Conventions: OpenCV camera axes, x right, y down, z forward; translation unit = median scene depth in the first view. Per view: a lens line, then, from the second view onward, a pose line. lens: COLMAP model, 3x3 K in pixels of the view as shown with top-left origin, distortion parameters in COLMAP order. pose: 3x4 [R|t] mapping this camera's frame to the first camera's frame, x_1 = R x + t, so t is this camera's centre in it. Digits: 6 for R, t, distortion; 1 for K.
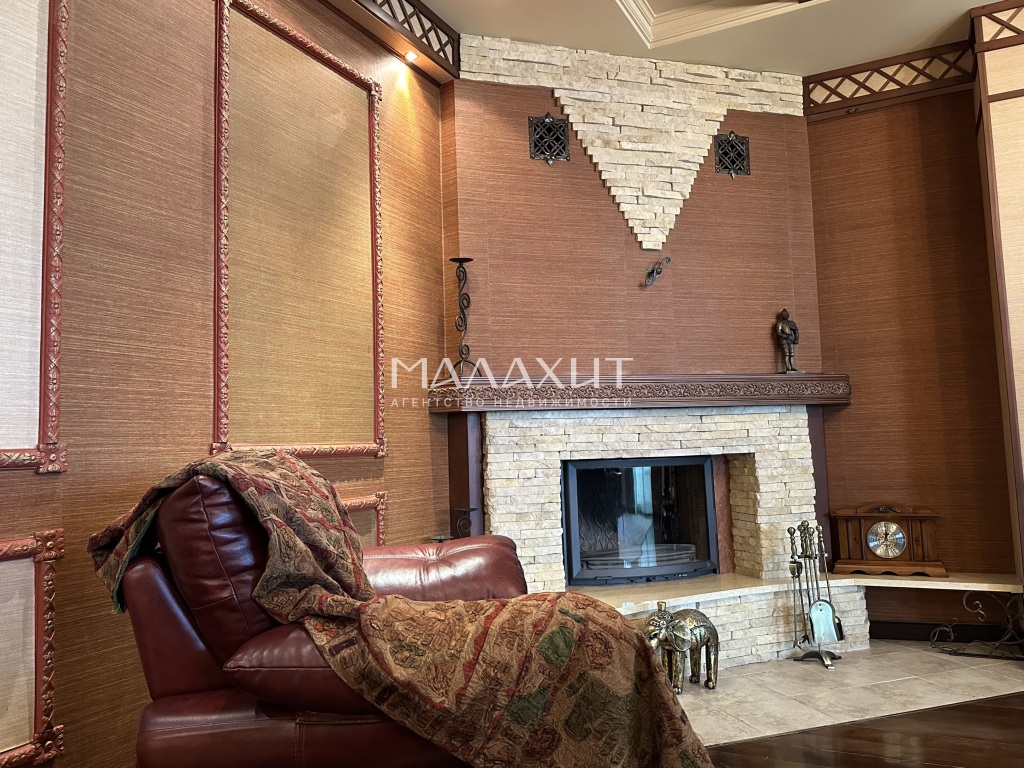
lens RADIAL K [[781.8, 0, 512.2], [0, 781.8, 386.1], [0, 0, 1]] dist [0.009880, -0.019659]
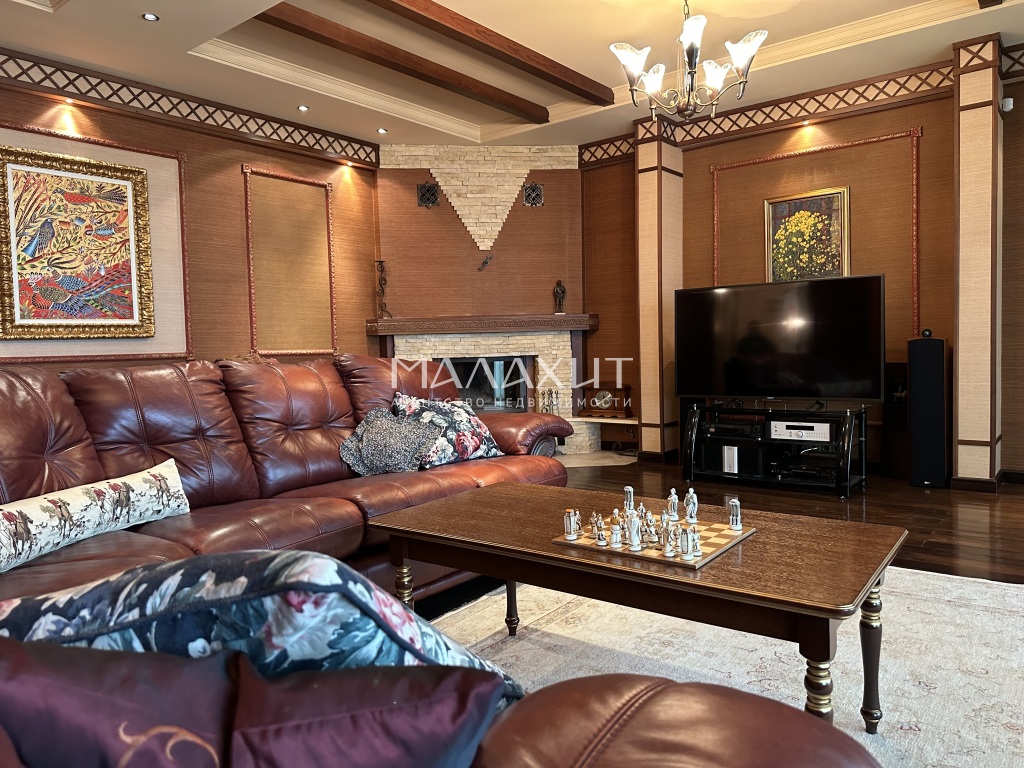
lens RADIAL K [[721.3, 0, 510.4], [0, 721.3, 384.0], [0, 0, 1]] dist [0.063298, -0.004933]
pose [[0.982090, 0.016982, -0.187644, 0.621546], [0.007680, 0.991493, 0.129929, -0.083304], [0.188254, -0.129044, 0.973606, -0.824447]]
